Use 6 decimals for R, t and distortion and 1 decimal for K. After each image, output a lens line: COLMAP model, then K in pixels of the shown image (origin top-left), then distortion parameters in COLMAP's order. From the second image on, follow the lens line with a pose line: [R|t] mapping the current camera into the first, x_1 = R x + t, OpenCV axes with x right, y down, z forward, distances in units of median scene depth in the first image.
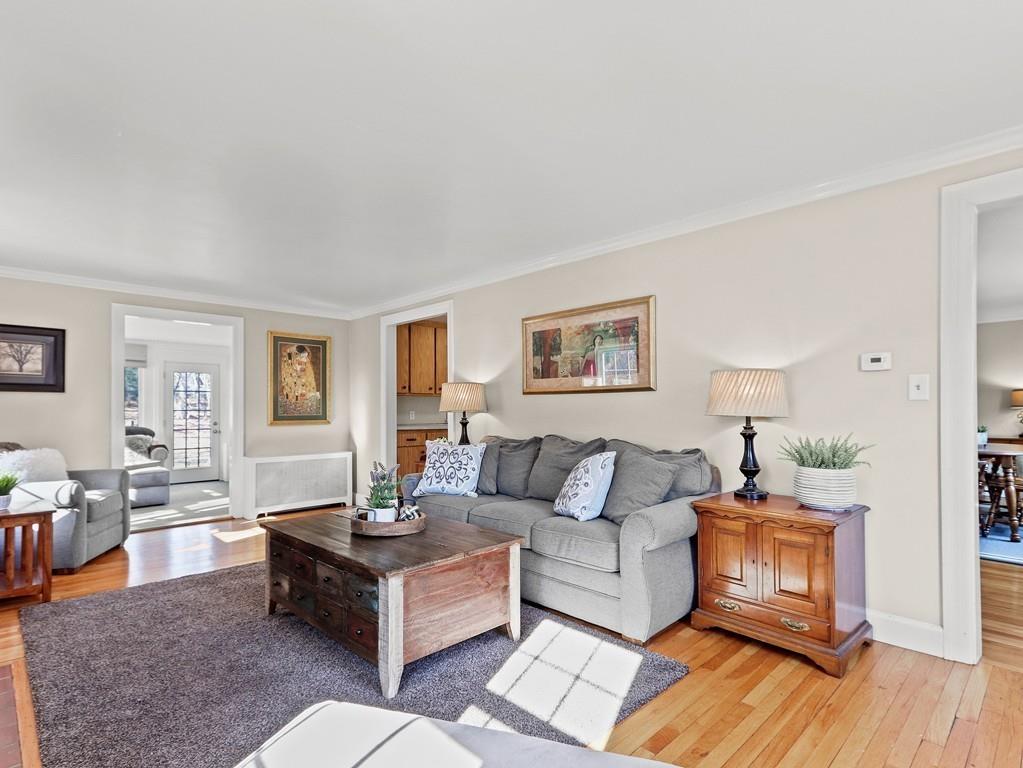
lens RADIAL K [[531.0, 0, 514.4], [0, 531.0, 385.0], [0, 0, 1]] dist [0.000615, 0.000098]
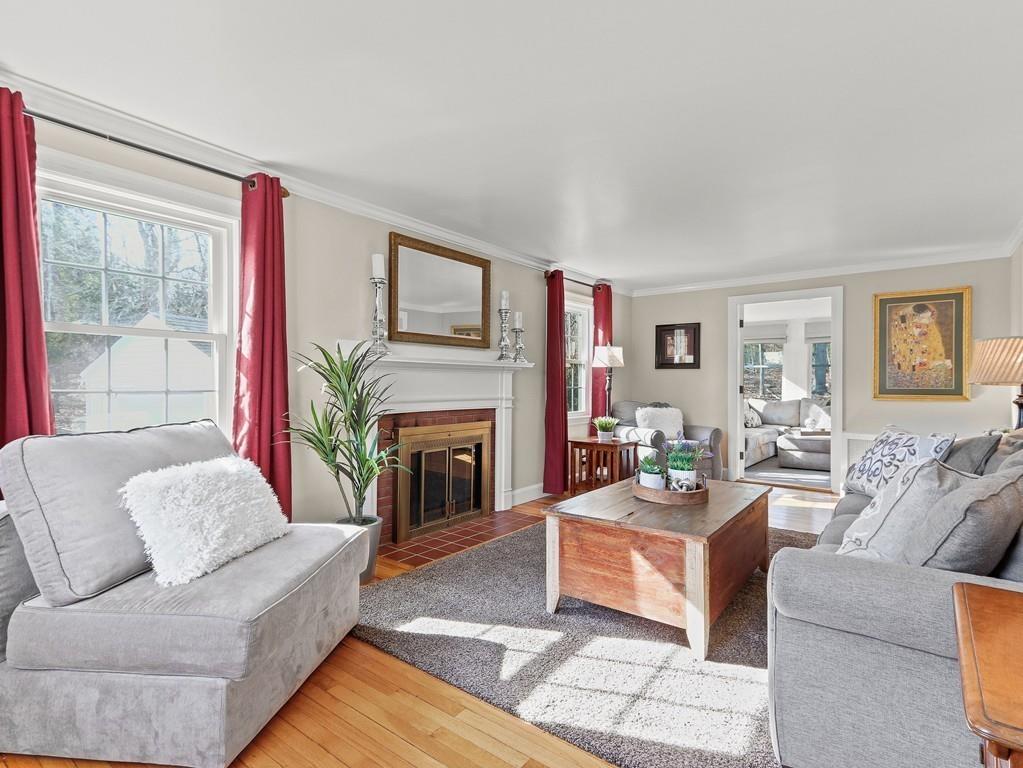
lens RADIAL K [[531.0, 0, 514.4], [0, 531.0, 385.0], [0, 0, 1]] dist [0.000615, 0.000098]
pose [[0.145190, 0.006215, -0.989384, 0.336076], [0.044075, 0.998947, 0.012743, 0.013210], [0.988422, -0.045458, 0.144763, 0.261973]]
